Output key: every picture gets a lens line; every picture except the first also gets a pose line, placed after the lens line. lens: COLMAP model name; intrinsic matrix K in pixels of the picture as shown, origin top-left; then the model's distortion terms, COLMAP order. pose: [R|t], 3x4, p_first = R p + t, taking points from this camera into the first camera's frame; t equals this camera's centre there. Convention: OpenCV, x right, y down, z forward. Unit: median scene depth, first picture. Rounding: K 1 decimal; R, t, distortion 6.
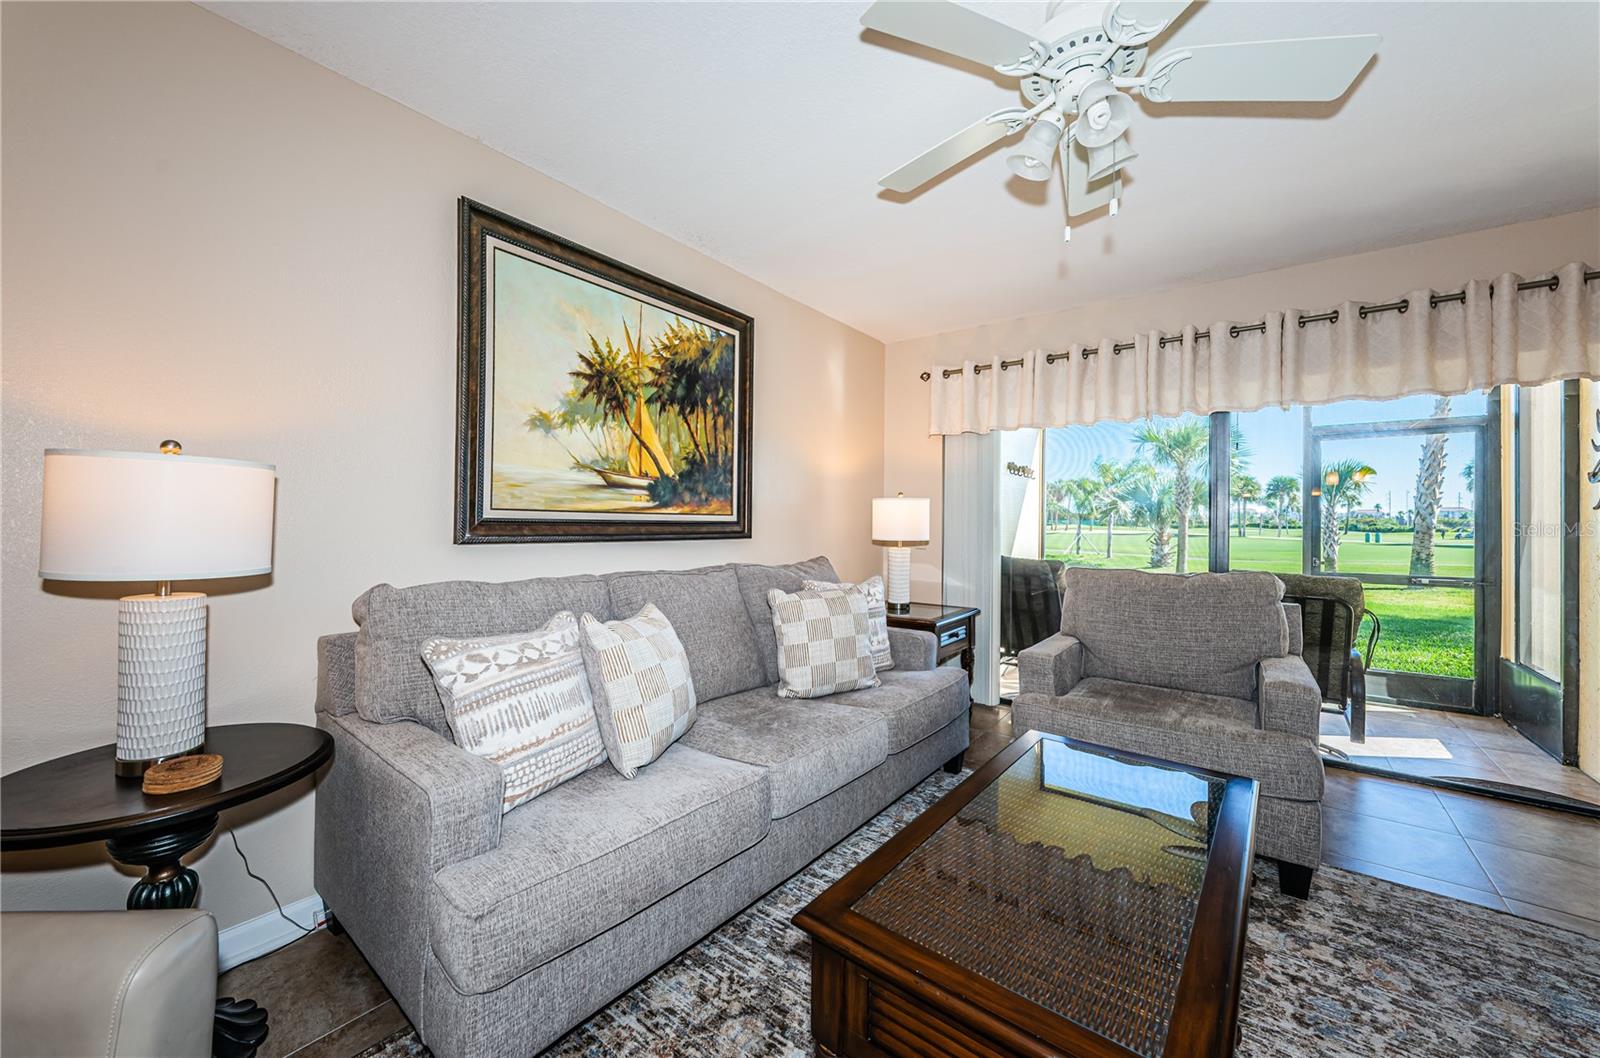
lens RADIAL K [[600.9, 0, 798.2], [0, 600.9, 515.8], [0, 0, 1]] dist [-0.000377, -0.000244]
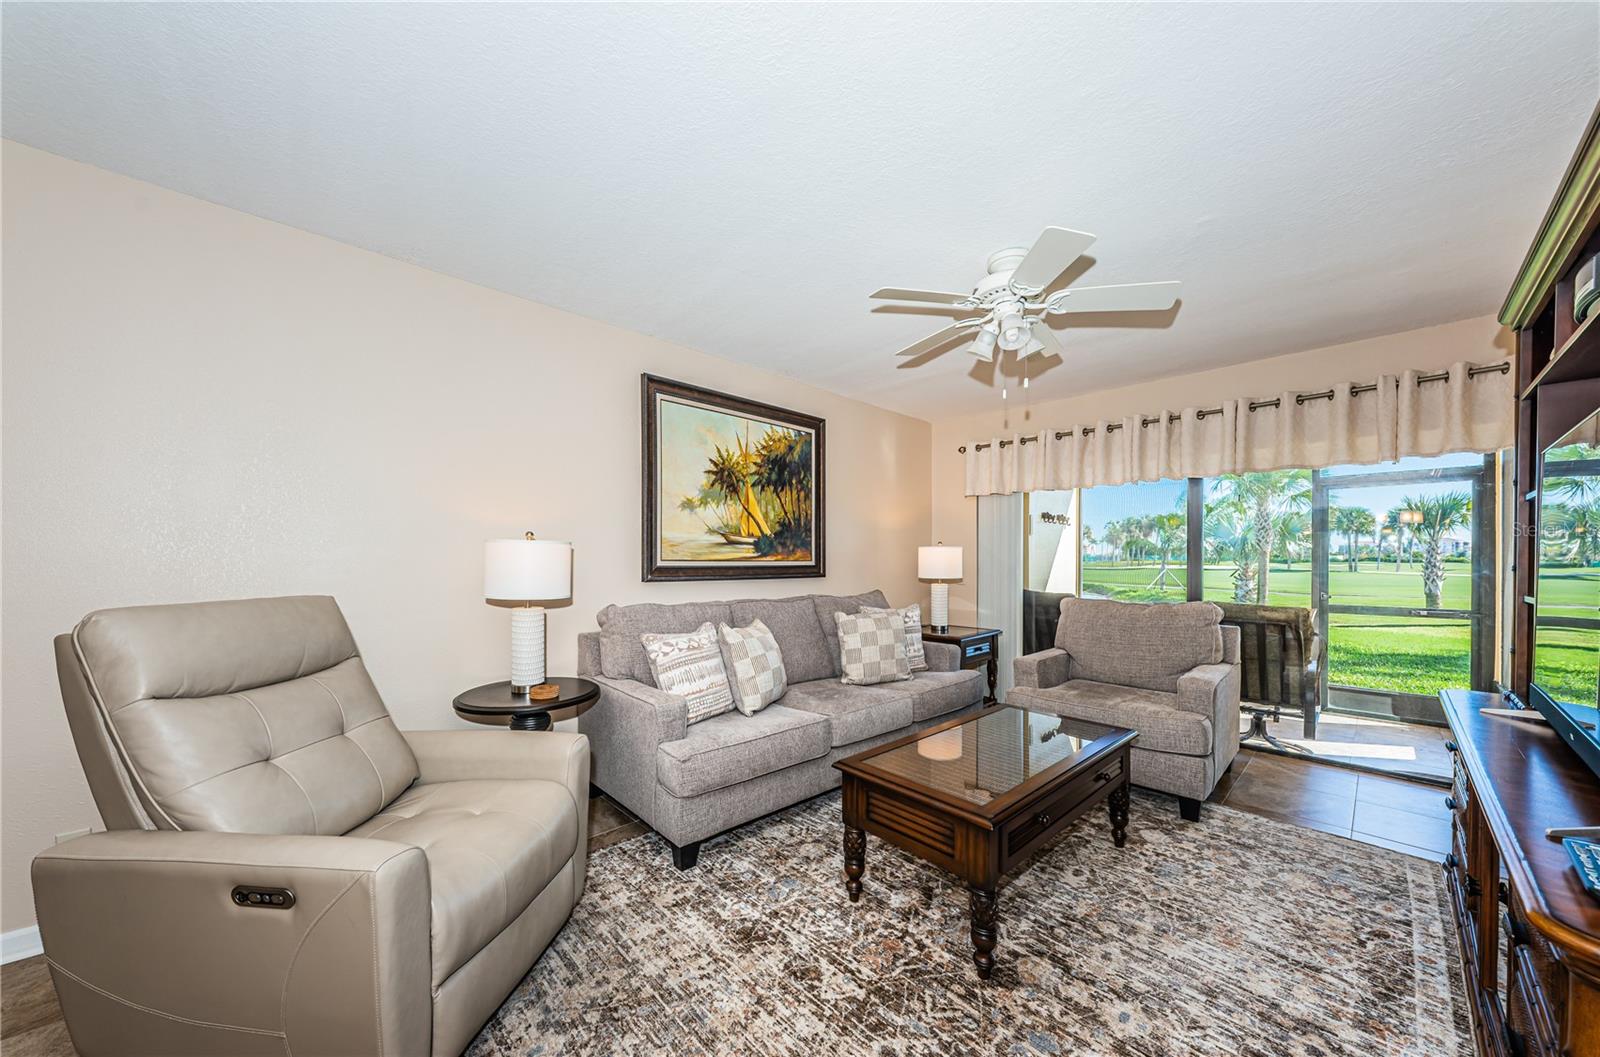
lens RADIAL K [[560.5, 0, 797.6], [0, 560.5, 561.7], [0, 0, 1]] dist [0.001323, -0.000005]
pose [[0.988736, -0.008299, -0.149438, 0.065376], [0.010159, 0.999880, 0.011688, -0.017706], [0.149323, -0.013074, 0.988702, -0.360139]]
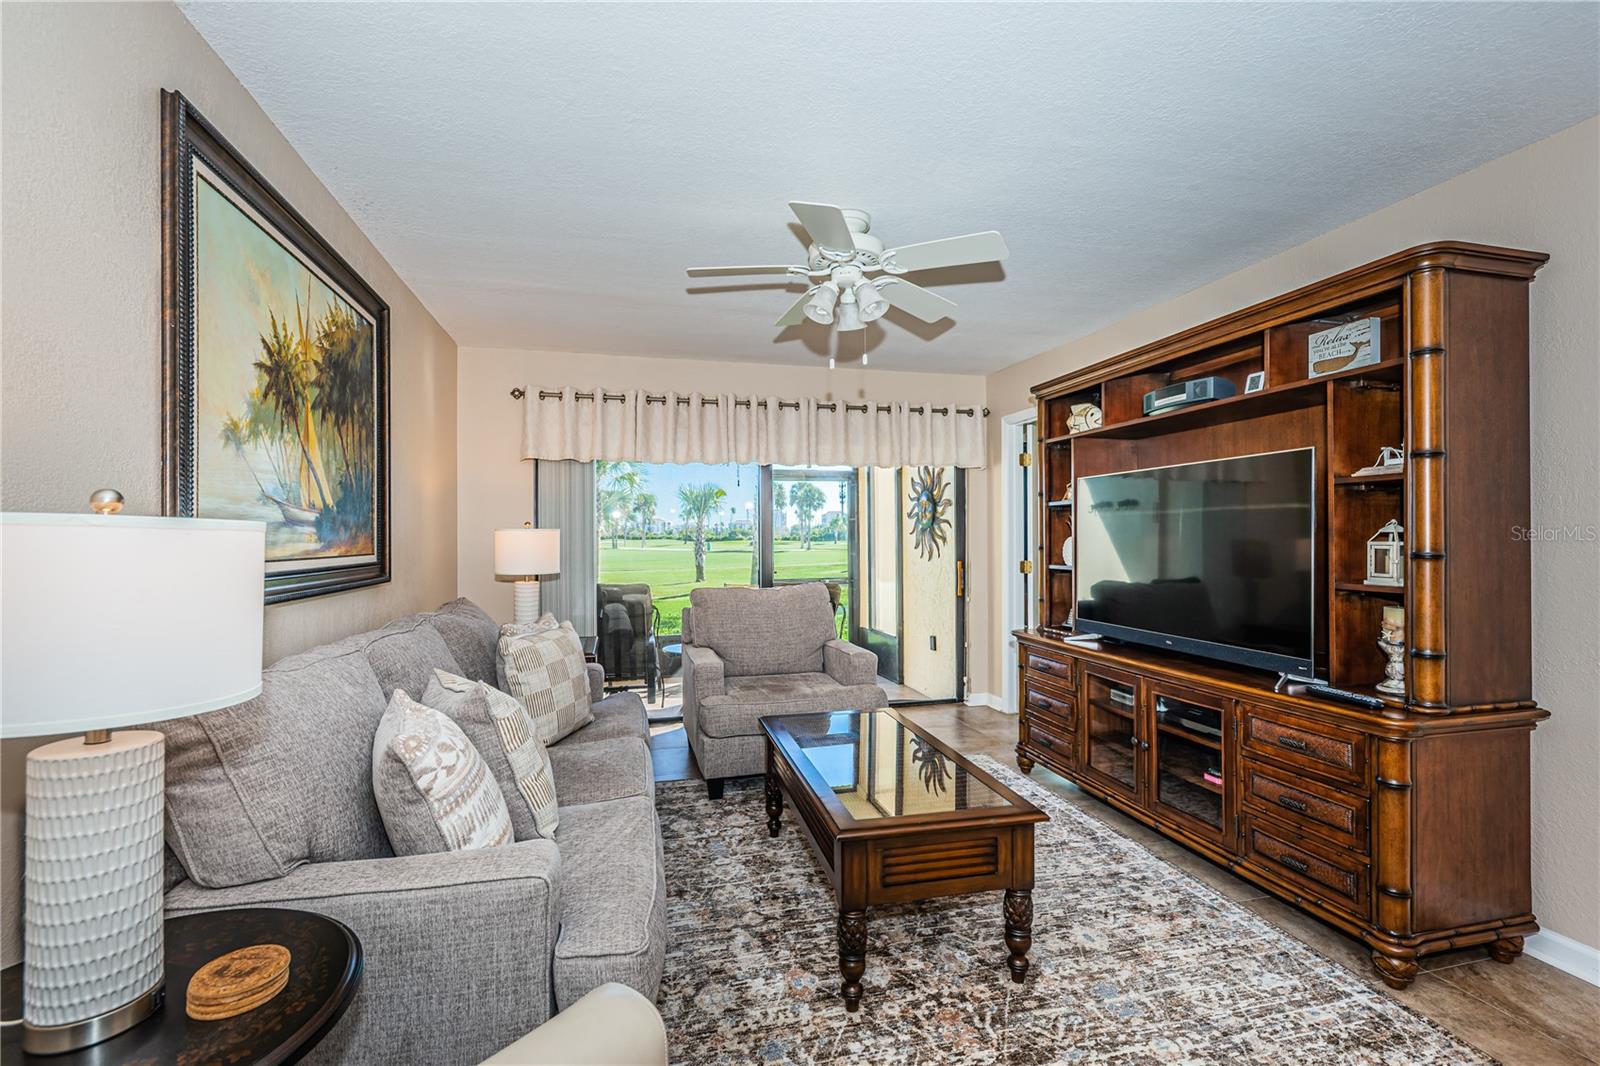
lens RADIAL K [[700.9, 0, 793.7], [0, 700.9, 530.6], [0, 0, 1]] dist [0.001112, 0.000142]
pose [[0.621336, -0.008507, 0.783498, -0.572102], [0.006384, 0.999963, 0.005794, -0.040050], [-0.783518, 0.001402, 0.621367, 0.002223]]
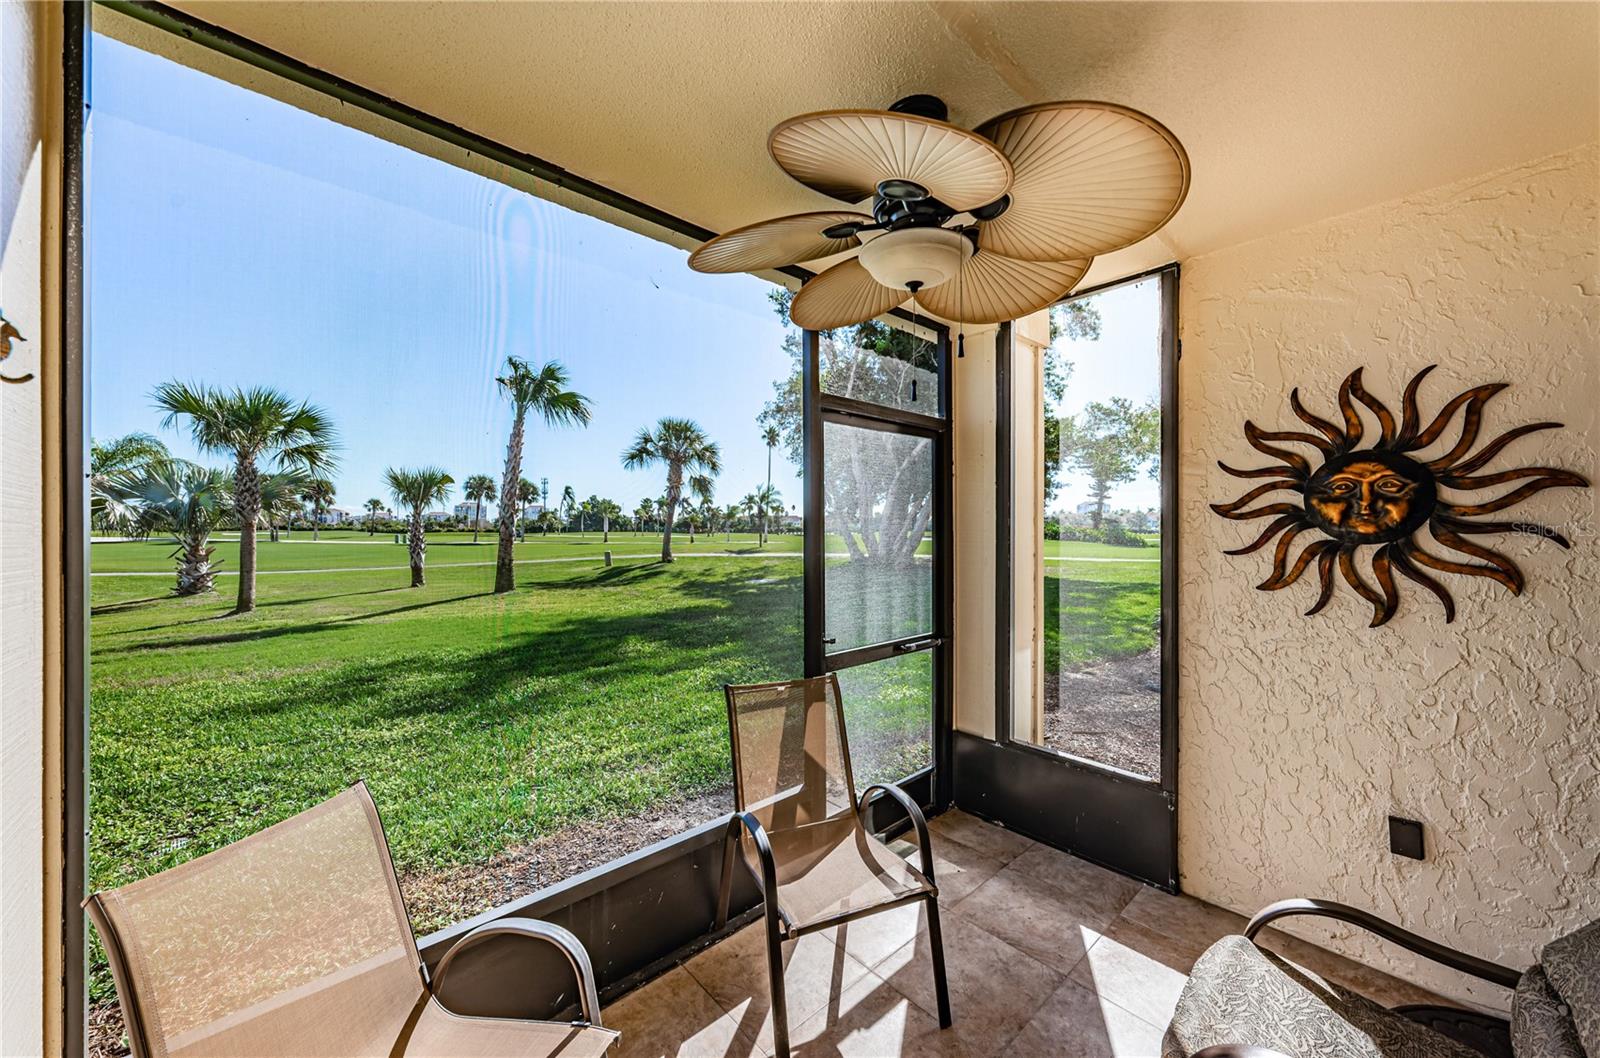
lens RADIAL K [[576.1, 0, 800.0], [0, 576.1, 529.0], [0, 0, 1]] dist [-0.000236, -0.000069]
pose [[0.177273, -0.012194, 0.984086, 0.588959], [-0.007316, 0.999879, 0.013708, -0.056336], [-0.984135, -0.009630, 0.177162, 1.670477]]
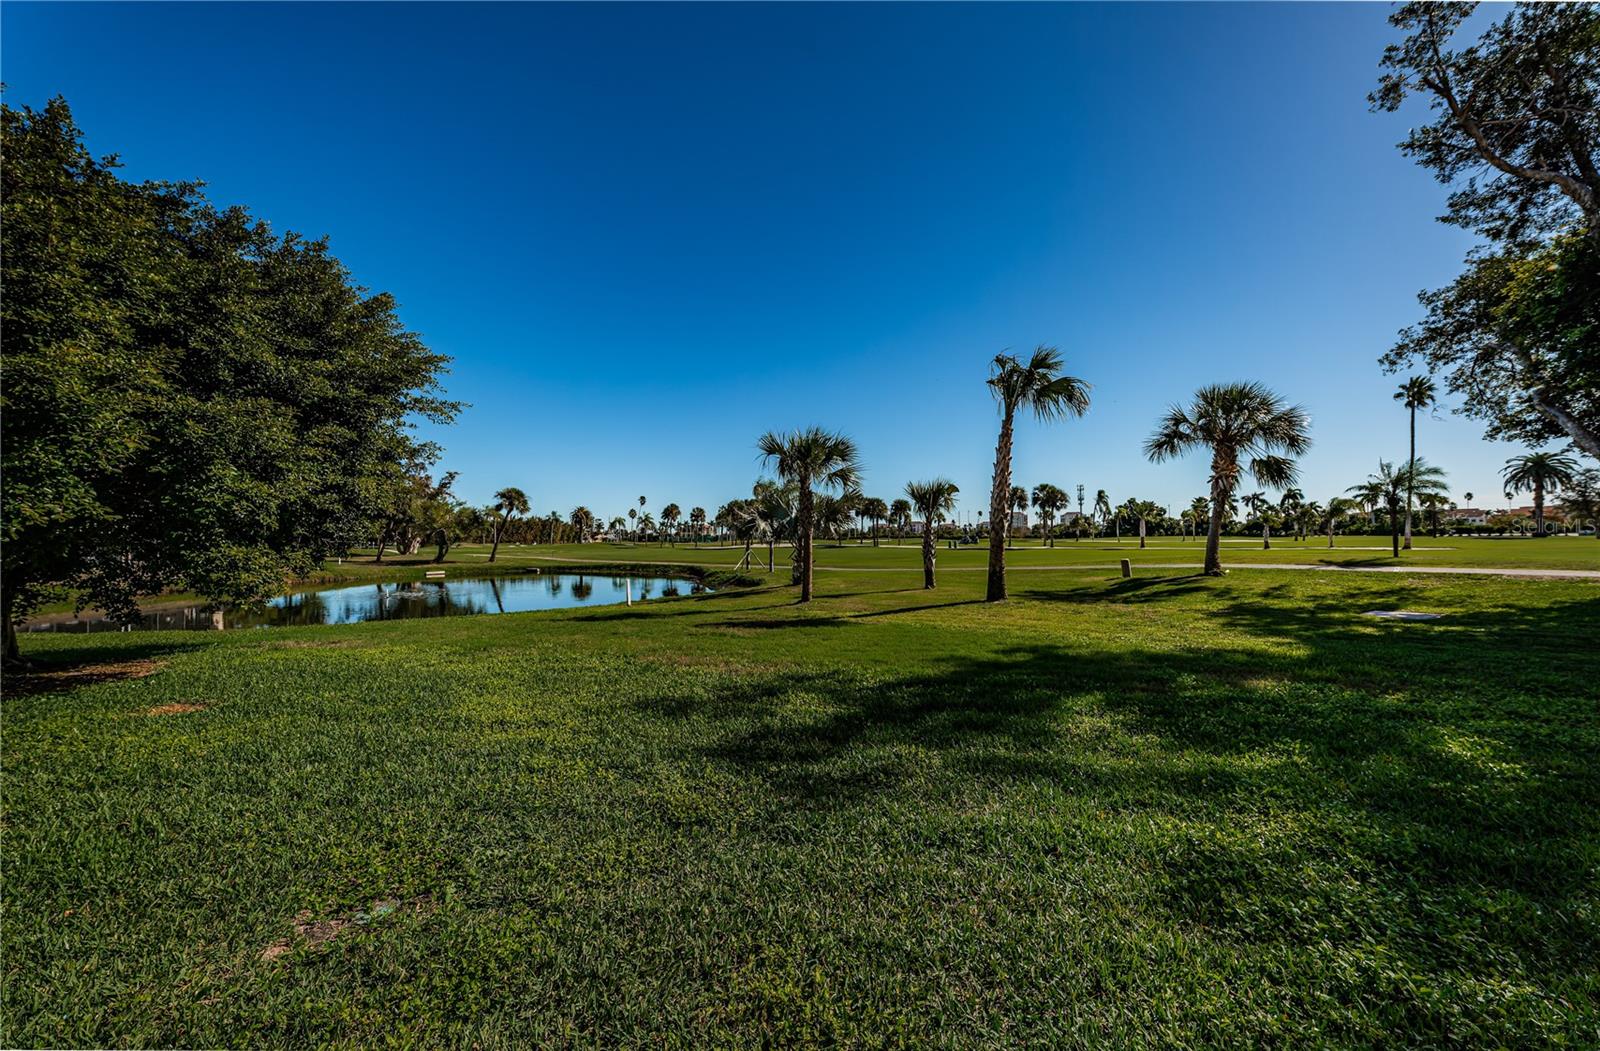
lens RADIAL K [[538.9, 0, 798.6], [0, 538.9, 533.5], [0, 0, 1]] dist [0.001694, -0.000089]
pose [[0.882955, -0.021149, 0.468982, 1.722652], [0.021587, 0.999757, 0.004441, -0.030032], [-0.468962, 0.006202, 0.883197, 1.934733]]
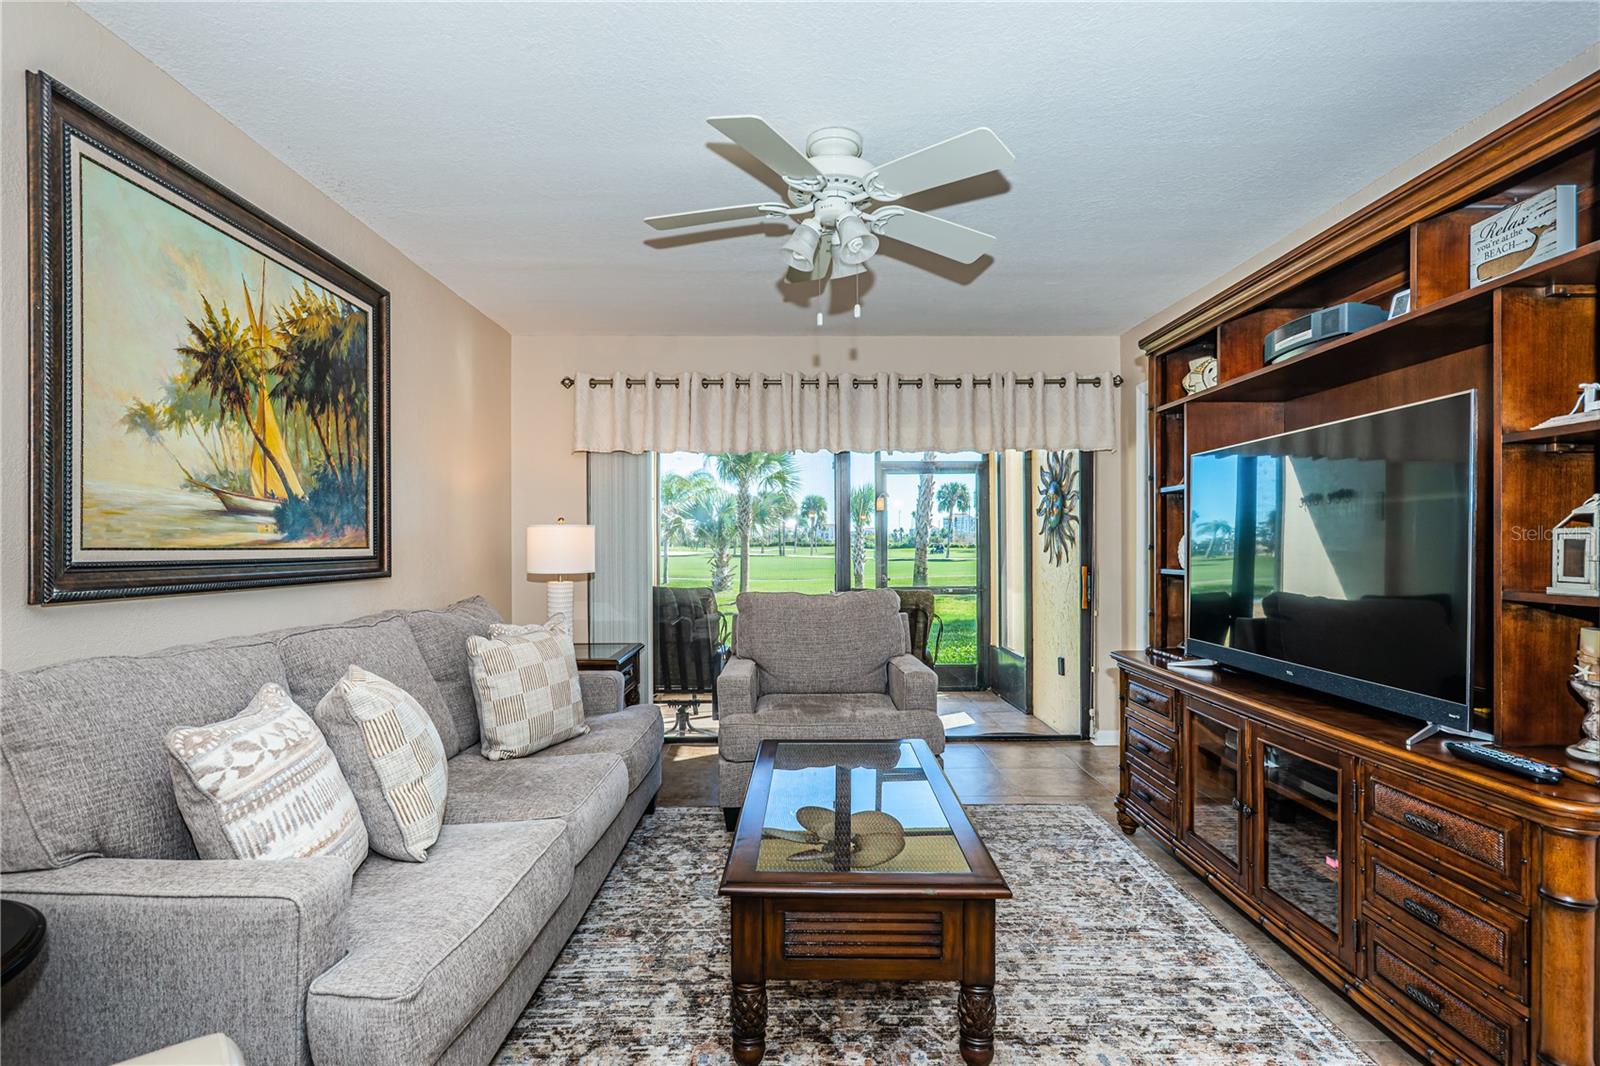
lens RADIAL K [[772.6, 0, 797.5], [0, 772.6, 542.9], [0, 0, 1]] dist [-0.000543, -0.000057]
pose [[0.788531, -0.012804, 0.614862, -0.332915], [0.007296, 0.999908, 0.011466, -0.017811], [-0.614952, -0.004555, 0.788552, -0.126792]]
